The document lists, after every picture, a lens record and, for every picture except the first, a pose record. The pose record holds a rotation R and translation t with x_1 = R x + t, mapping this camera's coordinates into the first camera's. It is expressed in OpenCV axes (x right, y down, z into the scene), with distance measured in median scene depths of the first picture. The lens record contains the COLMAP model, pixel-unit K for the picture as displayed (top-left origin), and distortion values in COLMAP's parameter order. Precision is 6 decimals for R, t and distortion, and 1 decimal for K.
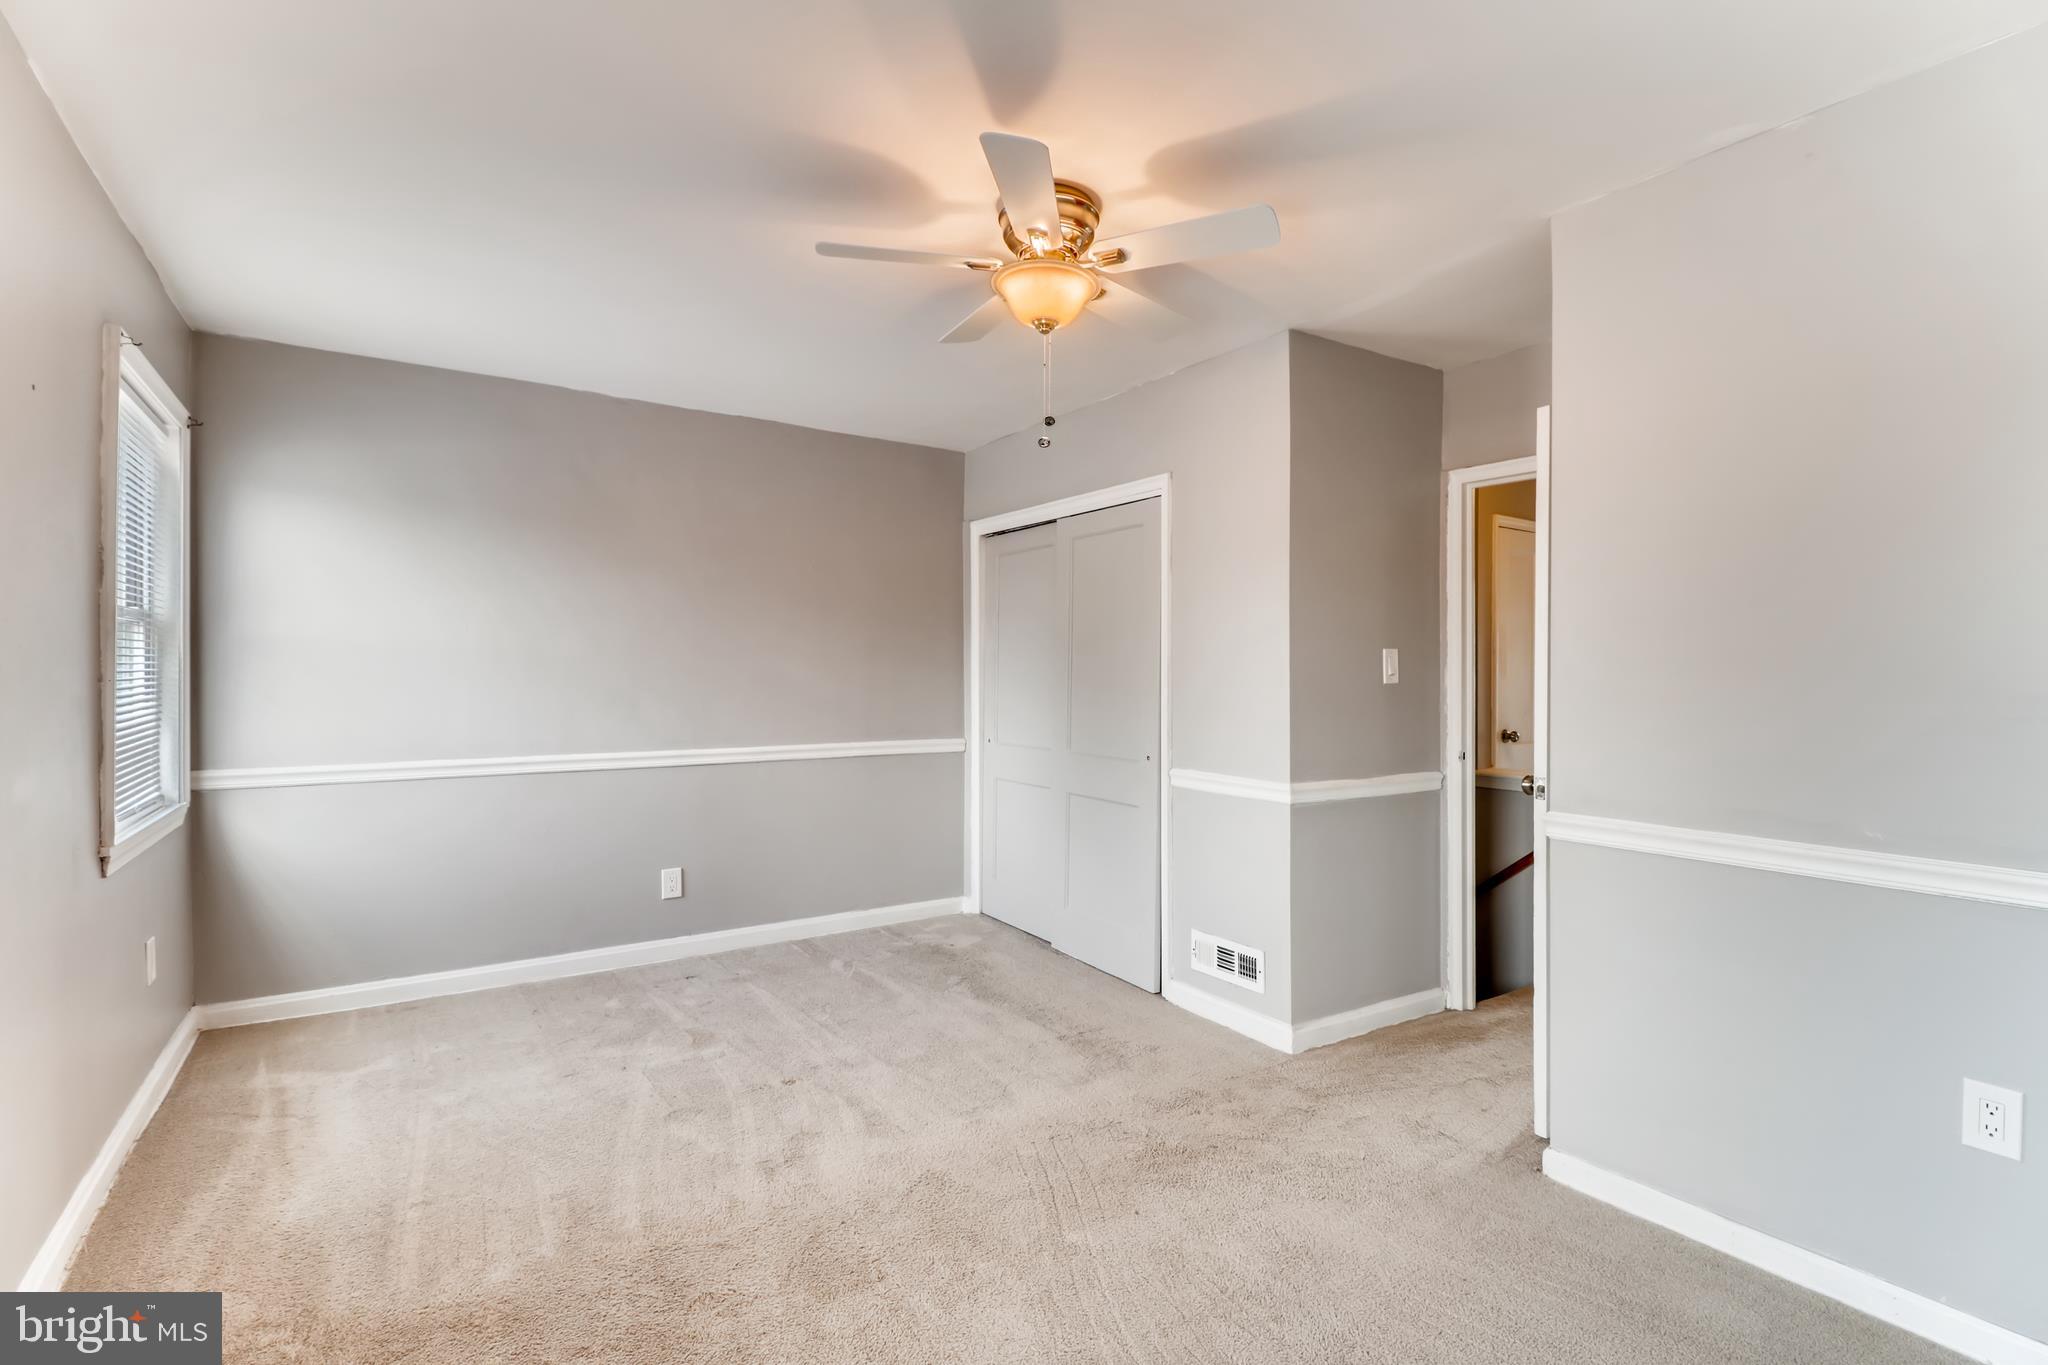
lens RADIAL K [[934.9, 0, 1032.0], [0, 934.9, 677.2], [0, 0, 1]] dist [0.016620, -0.012787]
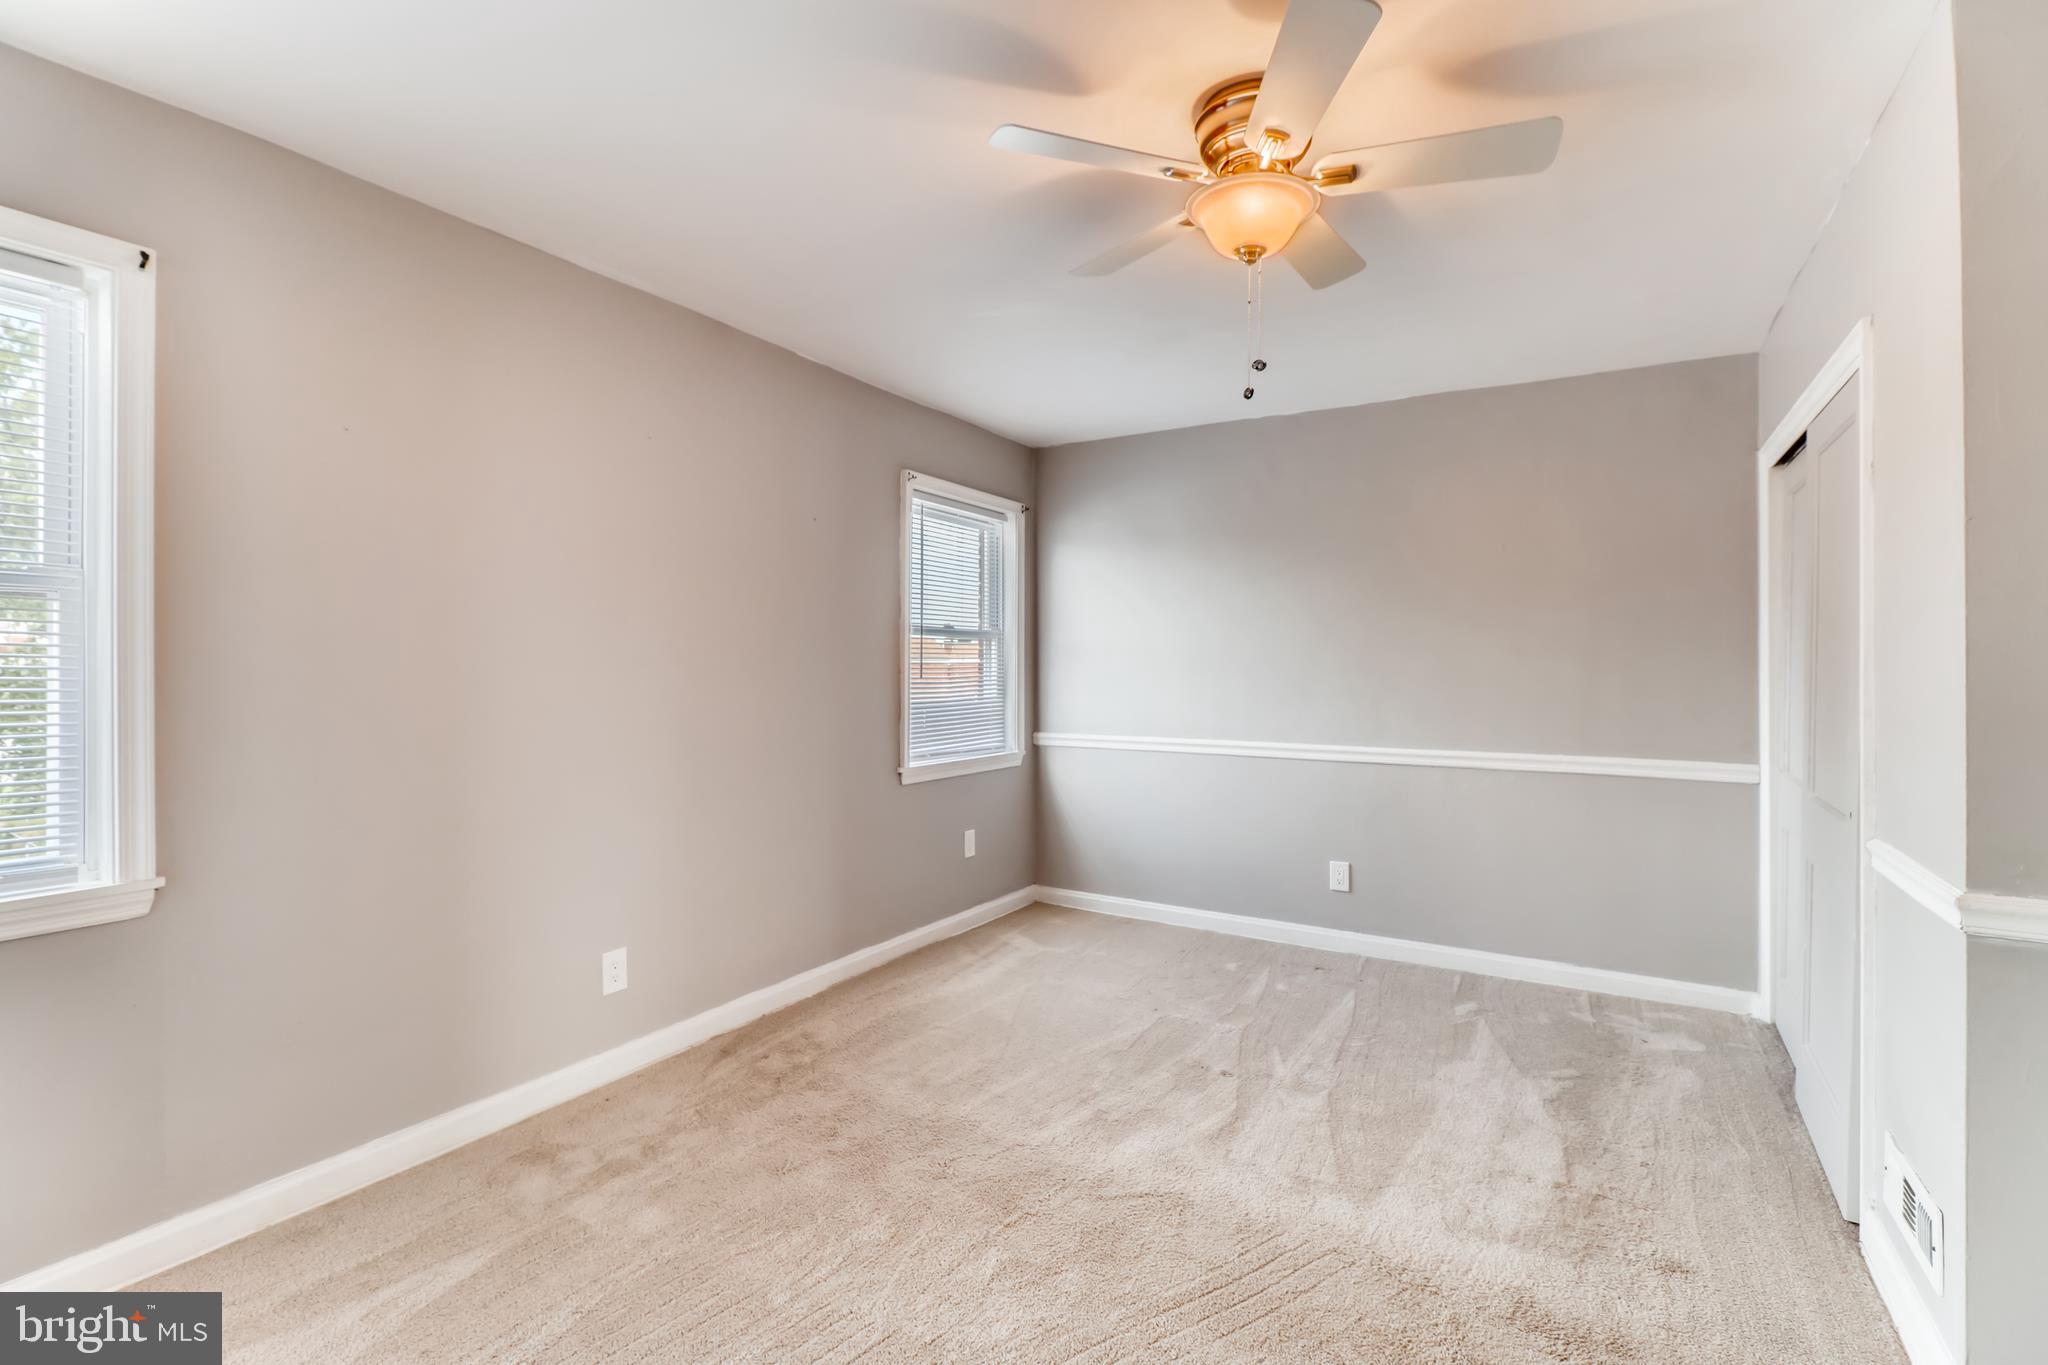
lens RADIAL K [[934.9, 0, 1034.7], [0, 934.9, 671.2], [0, 0, 1]] dist [0.016620, -0.012787]
pose [[0.427950, 0.000646, -0.903802, 0.457179], [-0.006300, 0.999978, -0.002269, 0.001742], [0.903781, 0.006665, 0.427944, 0.307178]]
